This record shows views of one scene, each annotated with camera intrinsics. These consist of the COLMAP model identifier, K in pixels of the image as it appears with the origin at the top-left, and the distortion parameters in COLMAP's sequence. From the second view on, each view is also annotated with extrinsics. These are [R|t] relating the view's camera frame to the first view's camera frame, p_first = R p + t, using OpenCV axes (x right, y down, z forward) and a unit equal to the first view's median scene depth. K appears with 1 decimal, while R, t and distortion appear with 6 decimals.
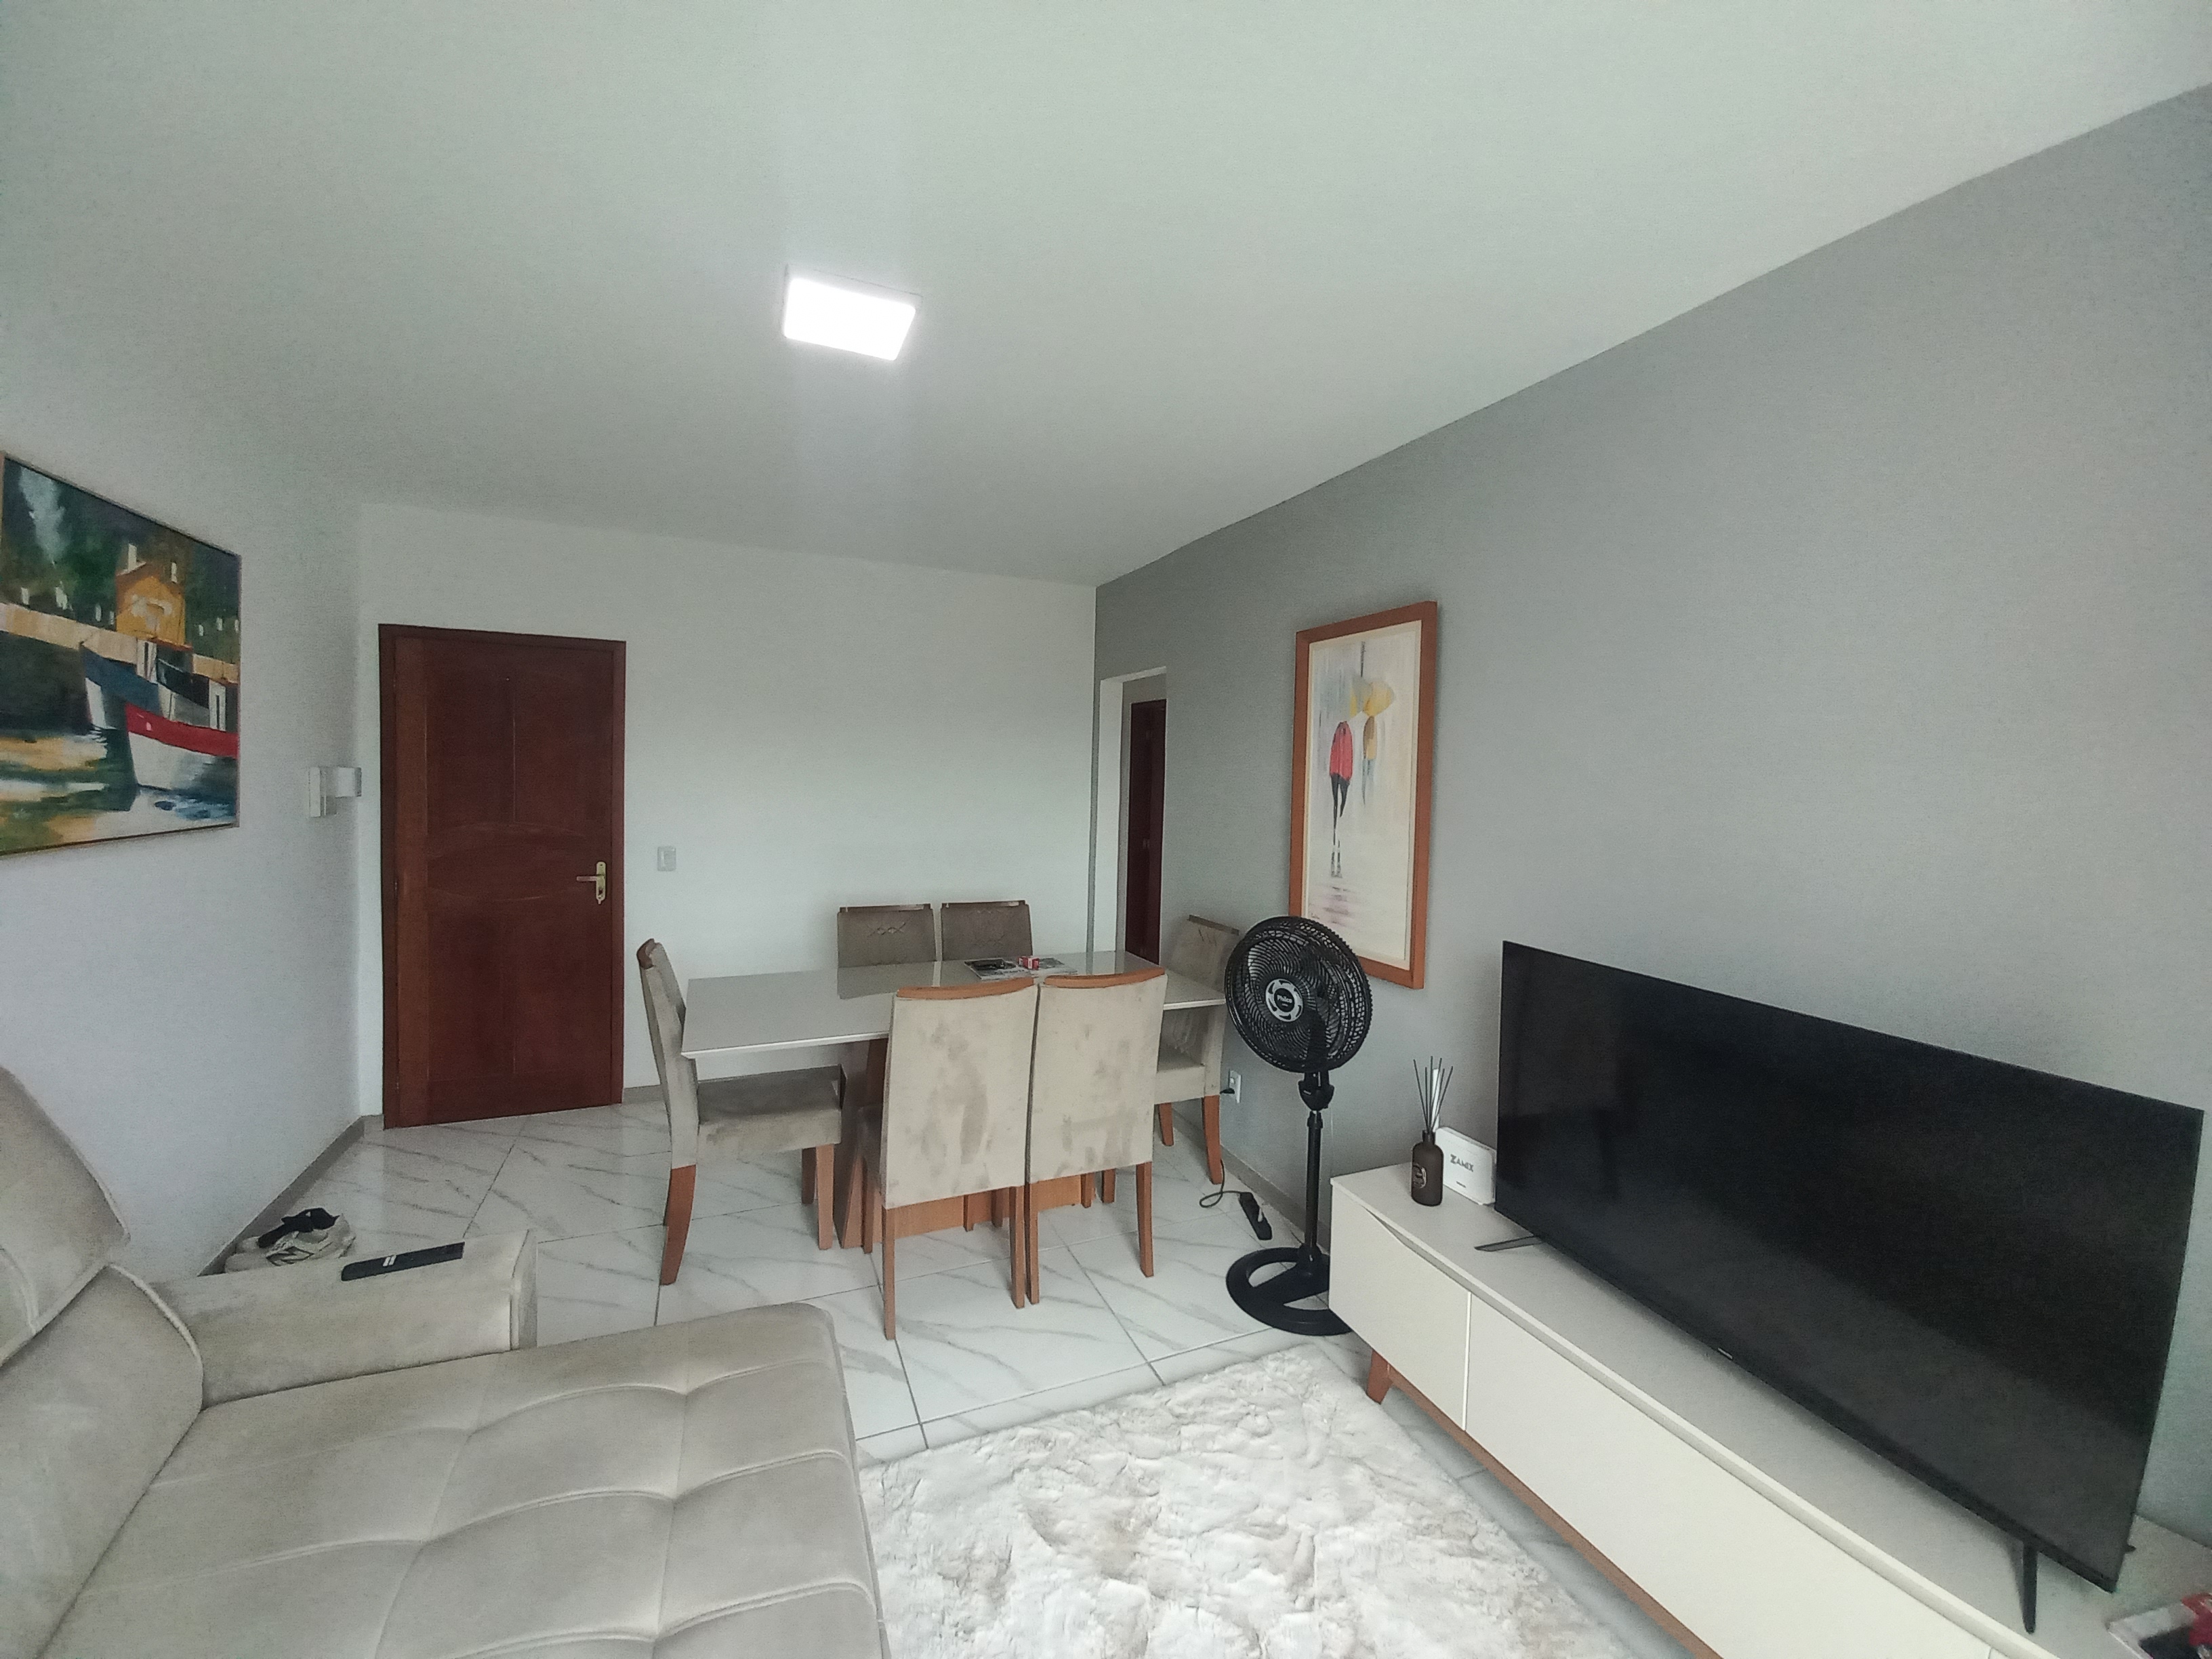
lens RADIAL K [[890.6, 0, 1102.4], [0, 890.6, 819.9], [0, 0, 1]] dist [0.000163, 0.000090]
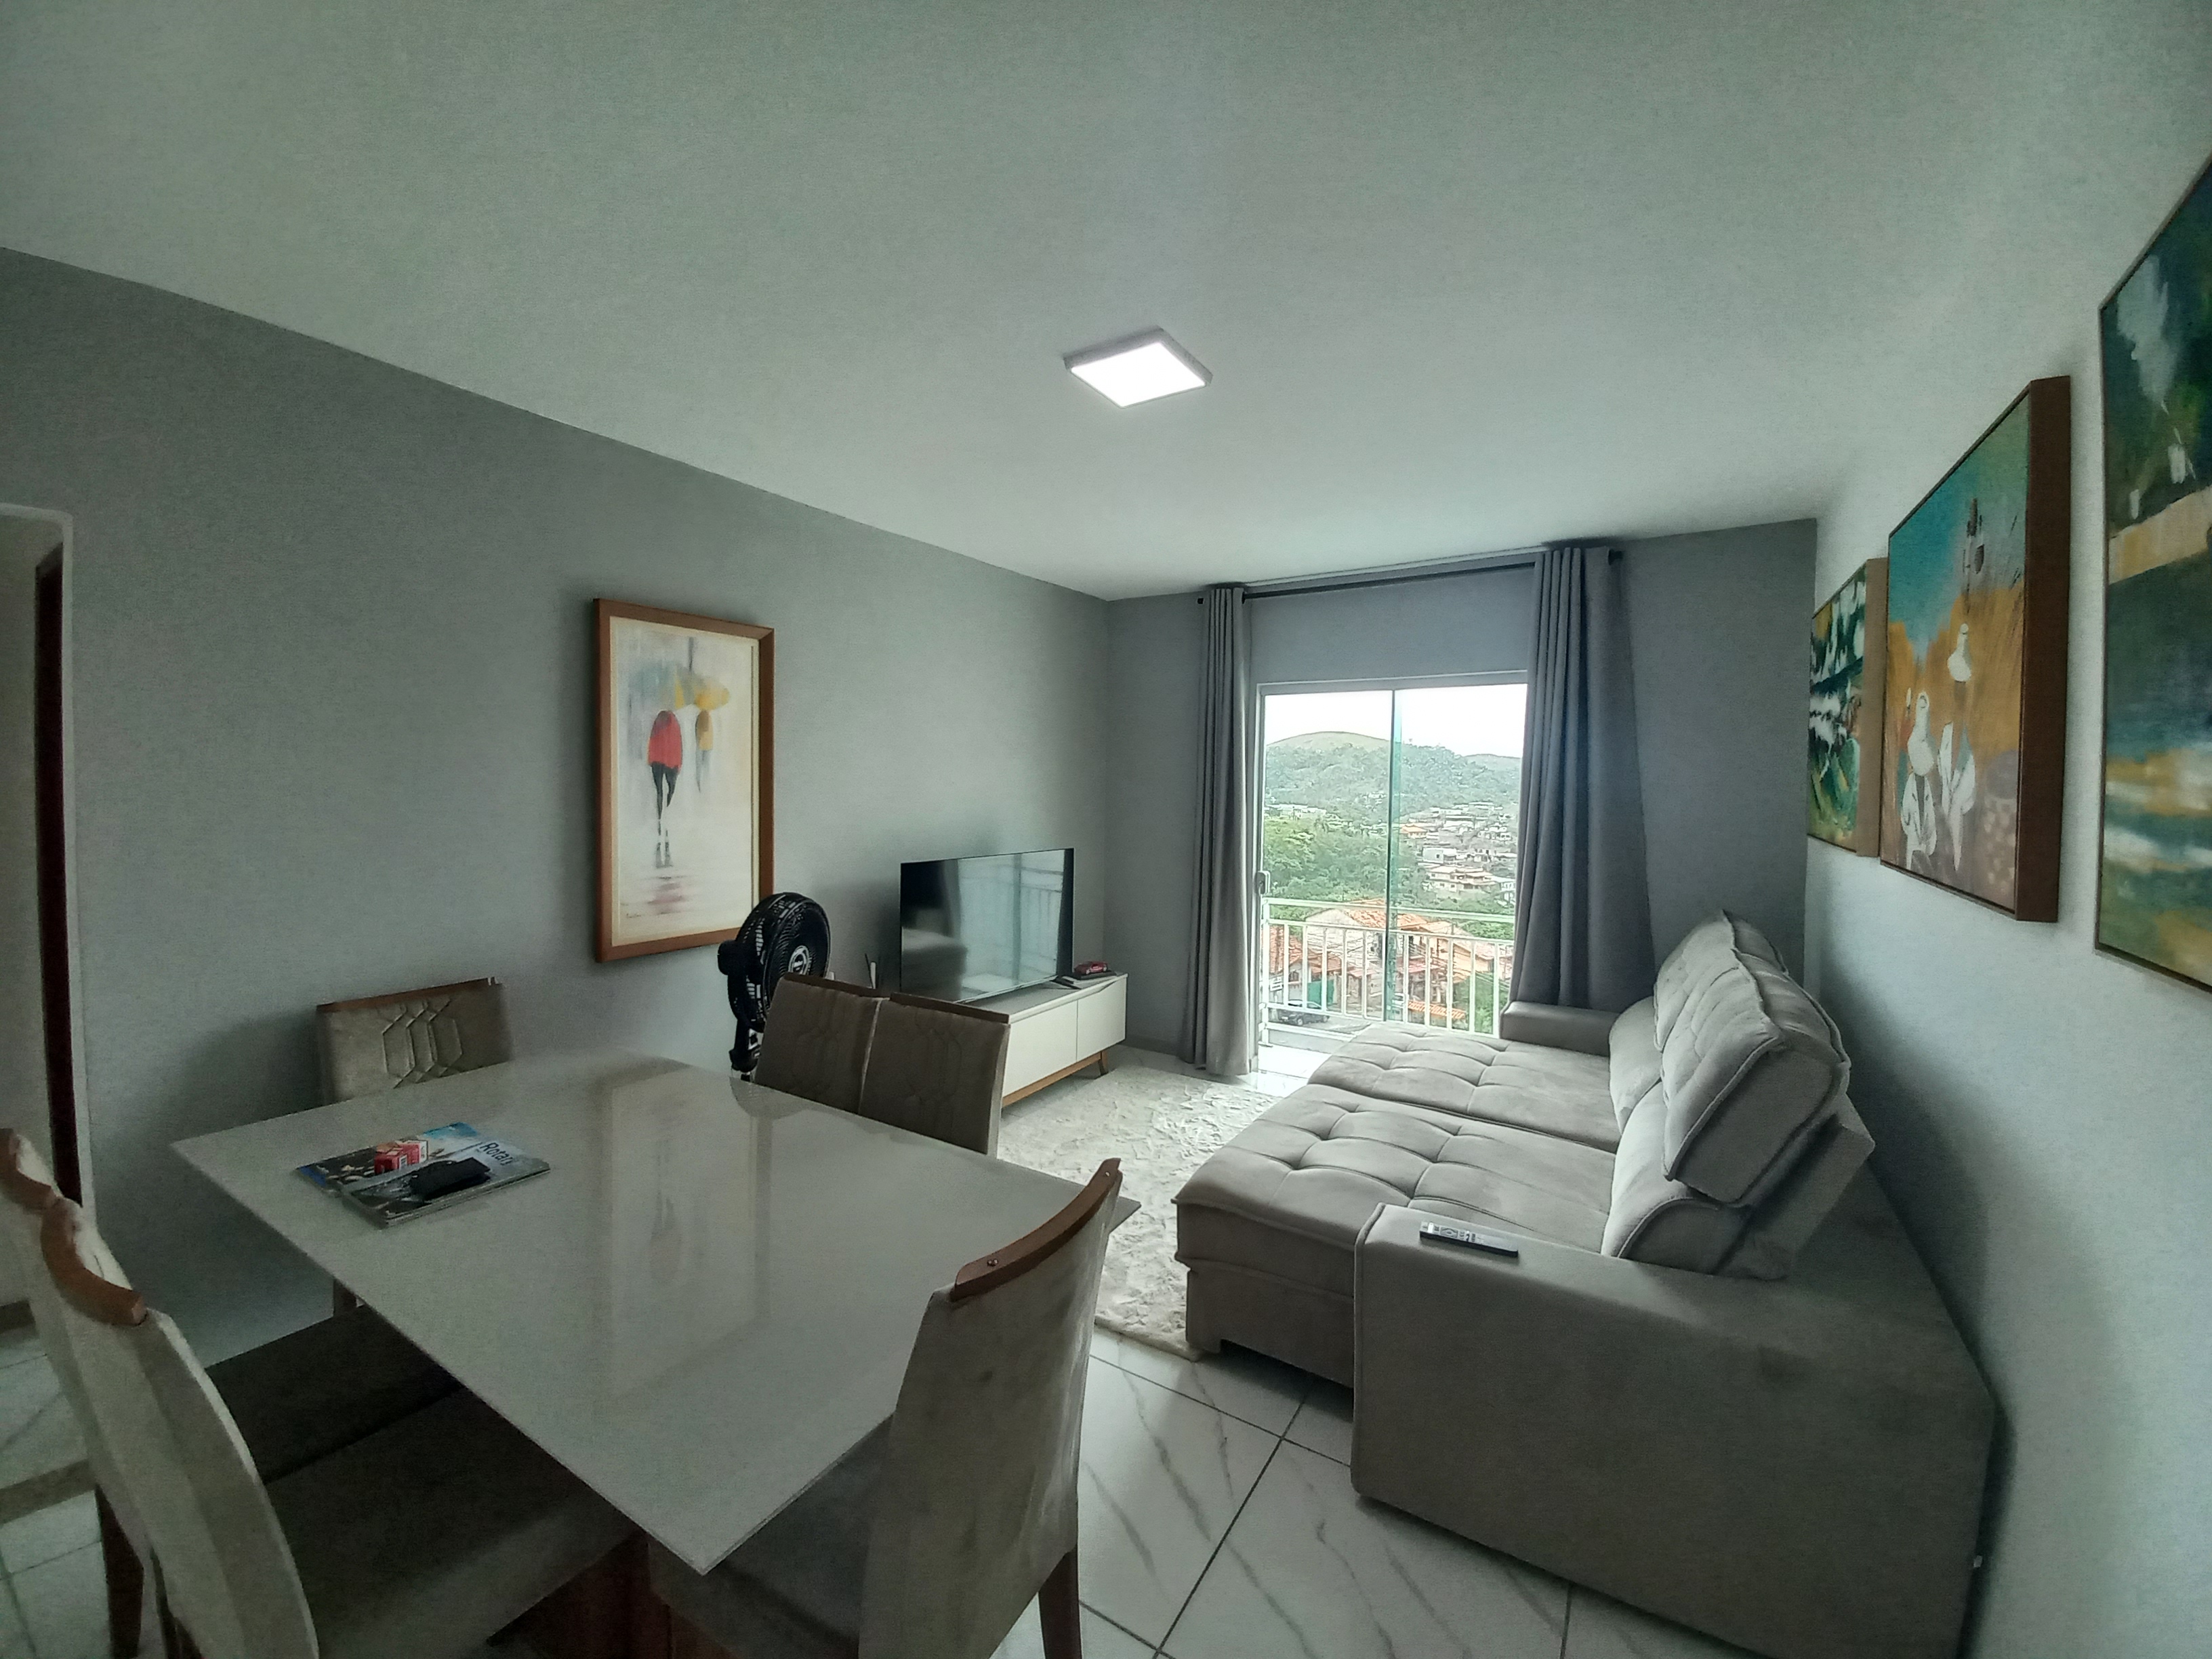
lens RADIAL K [[890.6, 0, 1102.6], [0, 890.6, 818.0], [0, 0, 1]] dist [0.000163, 0.000090]
pose [[-0.559367, -0.068736, 0.826065, -0.837544], [0.019899, 0.995155, 0.096280, -0.077194], [-0.828681, 0.070294, -0.555289, 1.155814]]
